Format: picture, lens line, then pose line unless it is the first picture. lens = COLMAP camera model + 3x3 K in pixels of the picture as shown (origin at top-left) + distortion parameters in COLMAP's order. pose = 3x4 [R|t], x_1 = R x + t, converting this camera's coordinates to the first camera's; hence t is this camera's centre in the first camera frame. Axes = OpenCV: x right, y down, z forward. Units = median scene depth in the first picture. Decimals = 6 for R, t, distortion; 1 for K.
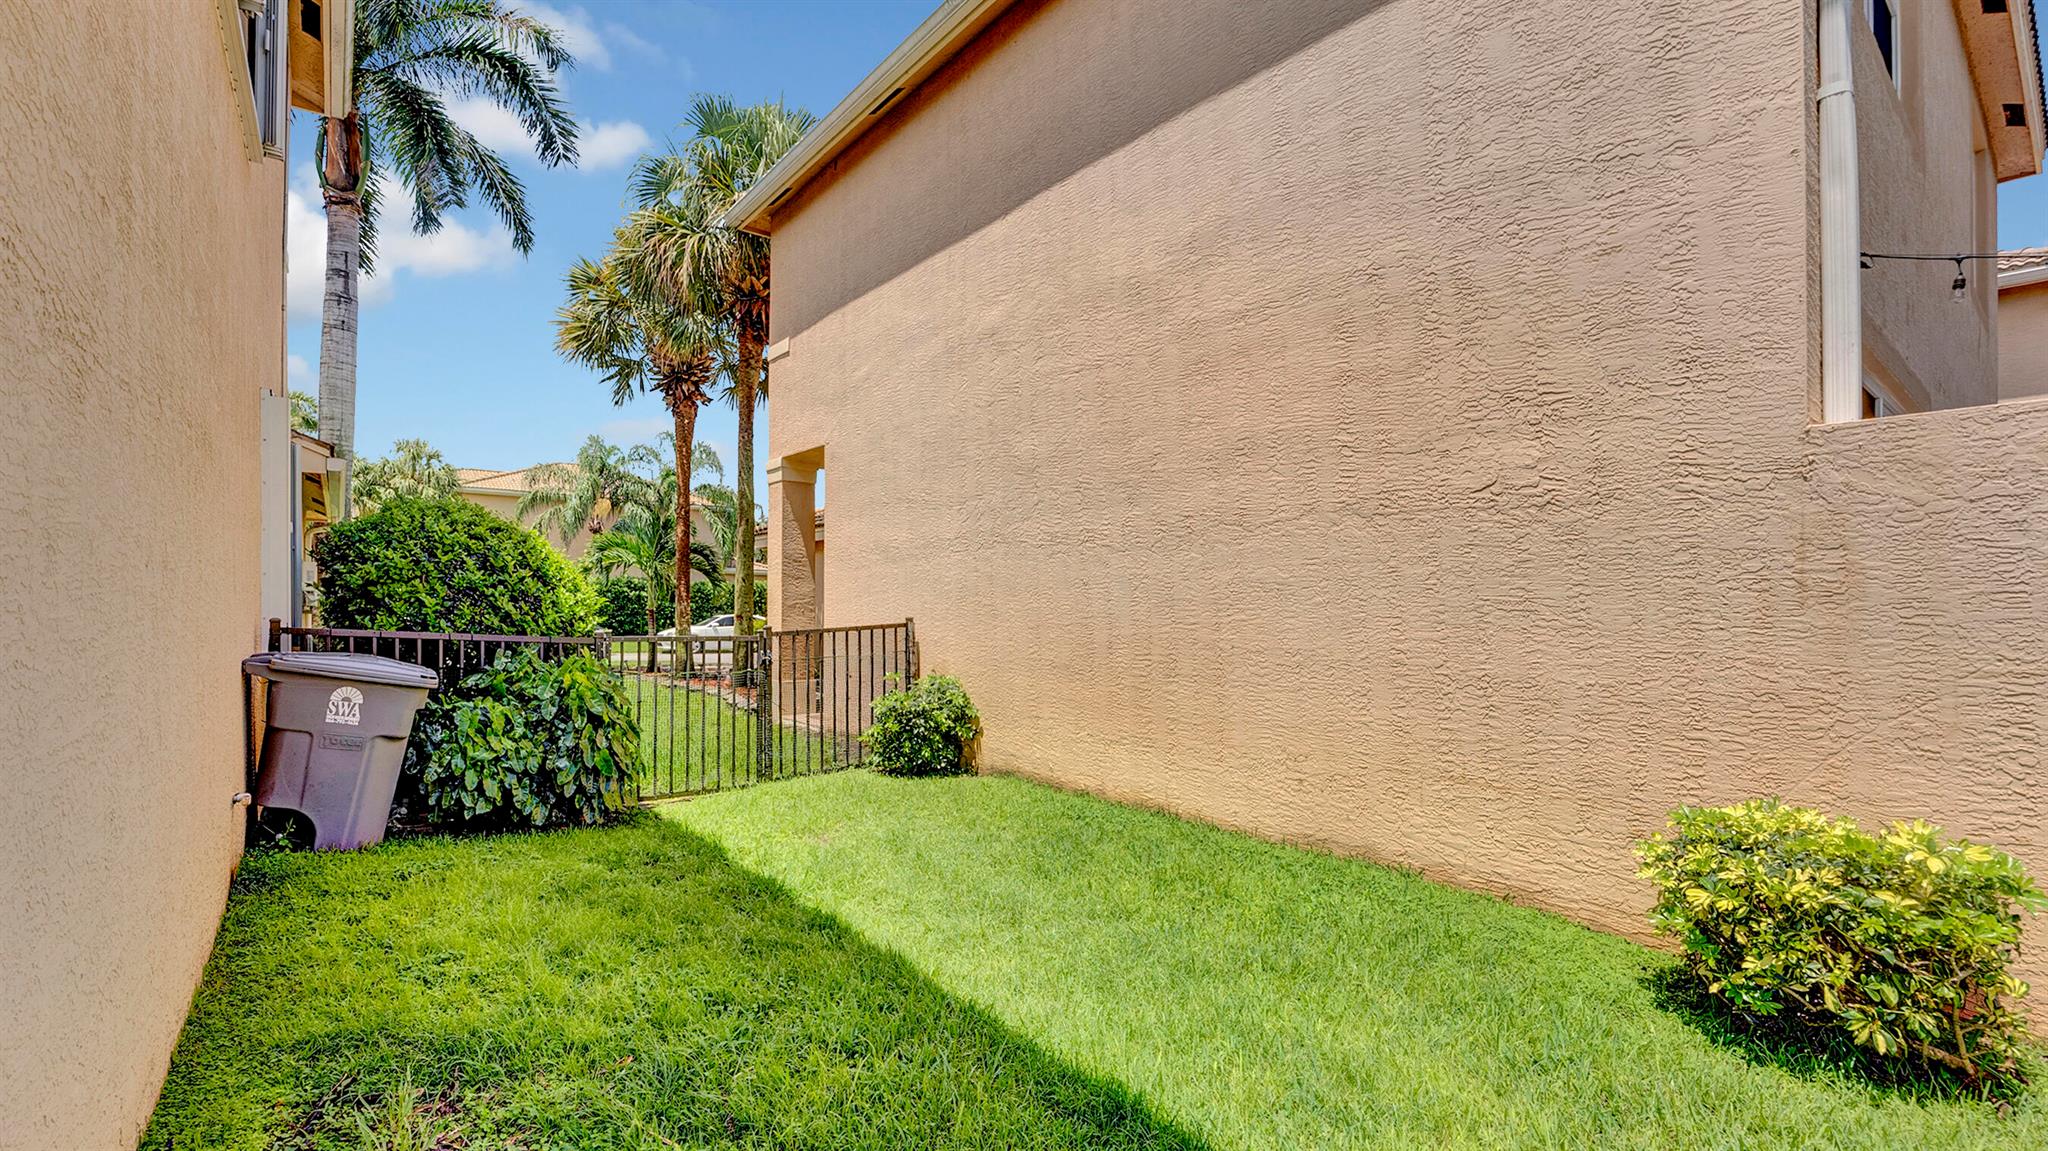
lens RADIAL K [[888.5, 0, 1032.9], [0, 888.5, 607.2], [0, 0, 1]] dist [-0.027922, 0.005363]
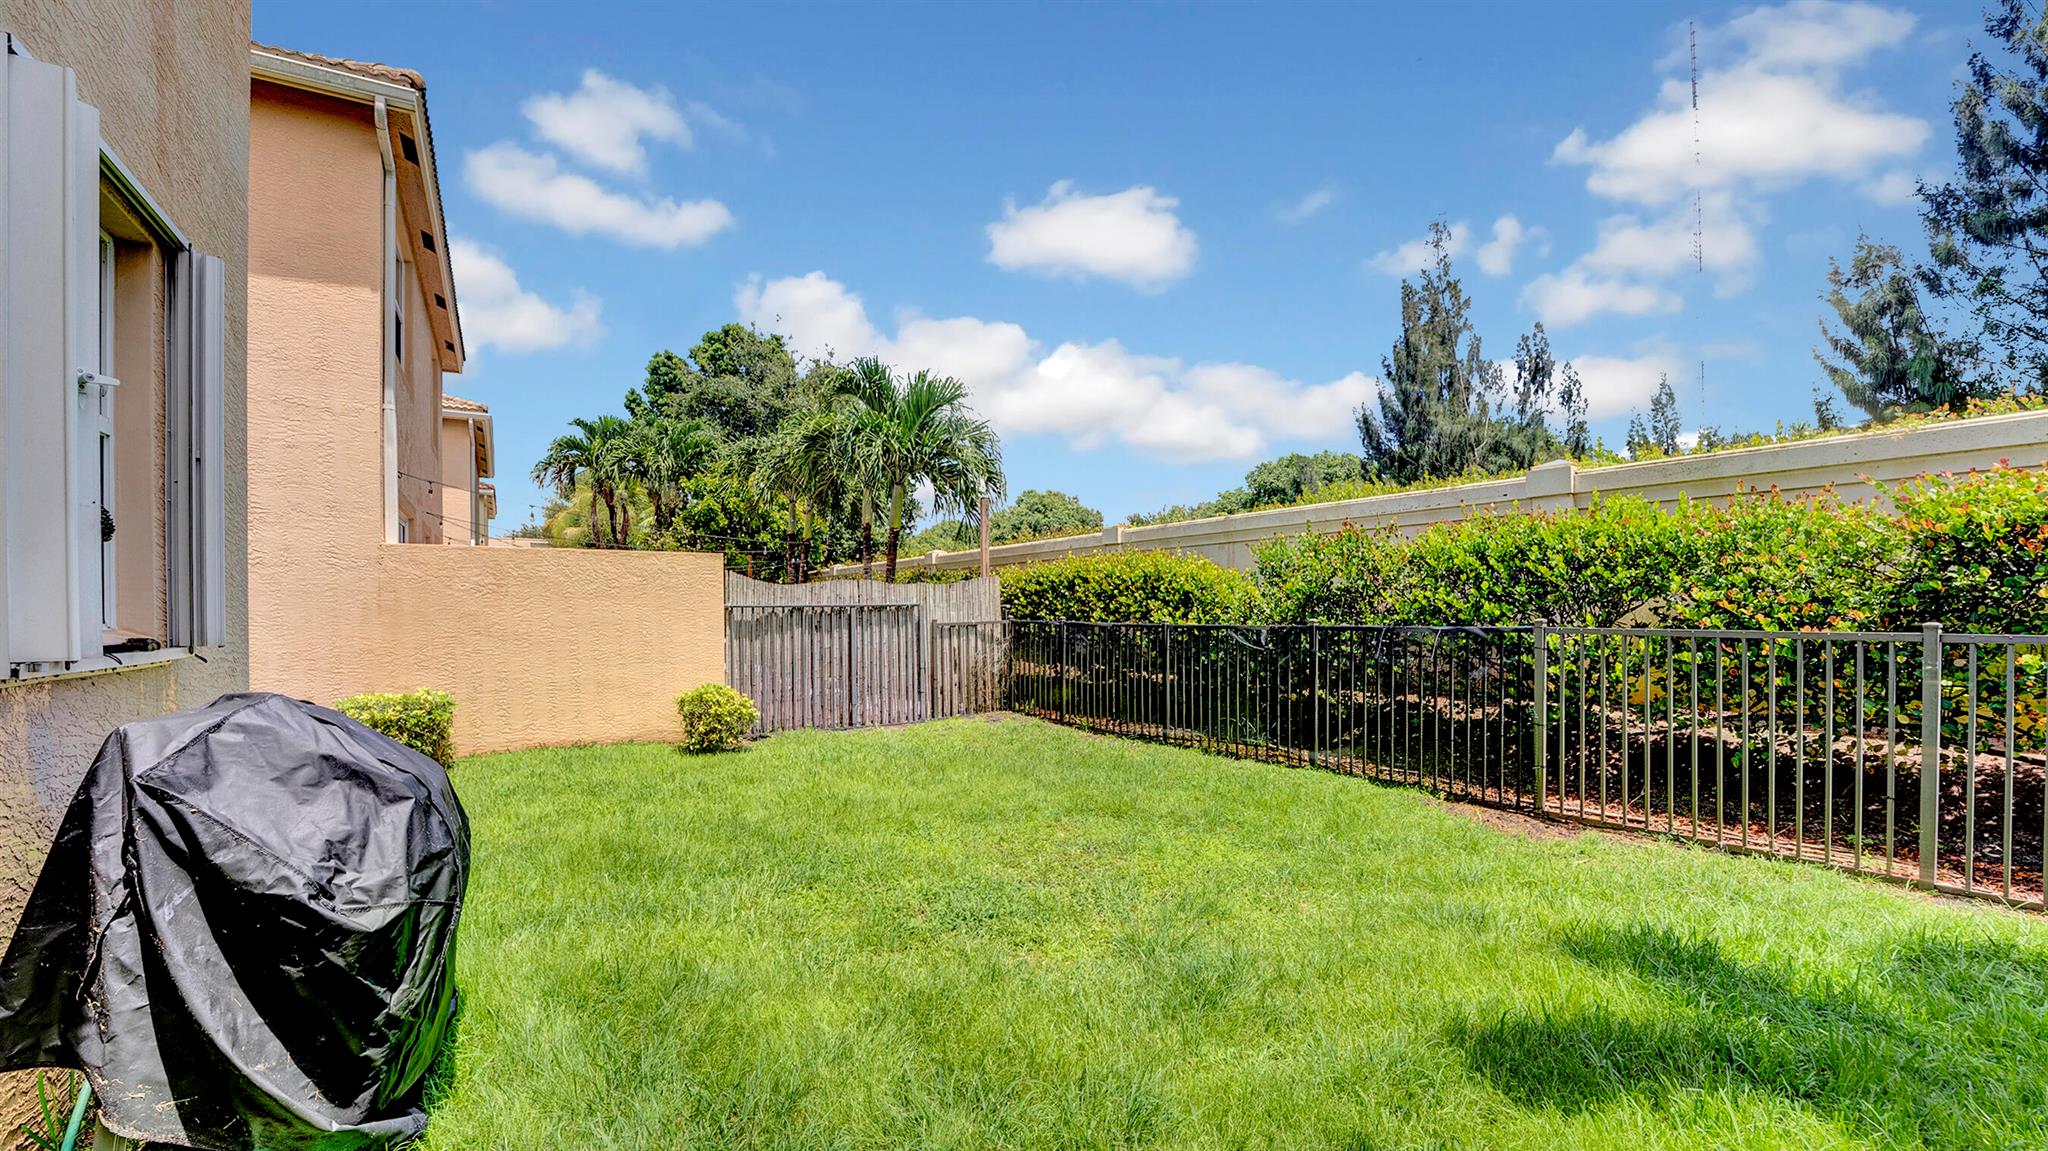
lens RADIAL K [[888.5, 0, 1032.9], [0, 888.5, 607.2], [0, 0, 1]] dist [-0.027922, 0.005363]
pose [[0.115037, -0.008075, 0.993328, -1.382838], [0.005338, 0.999958, 0.007511, -0.029766], [-0.993347, 0.004438, 0.115076, -1.141370]]
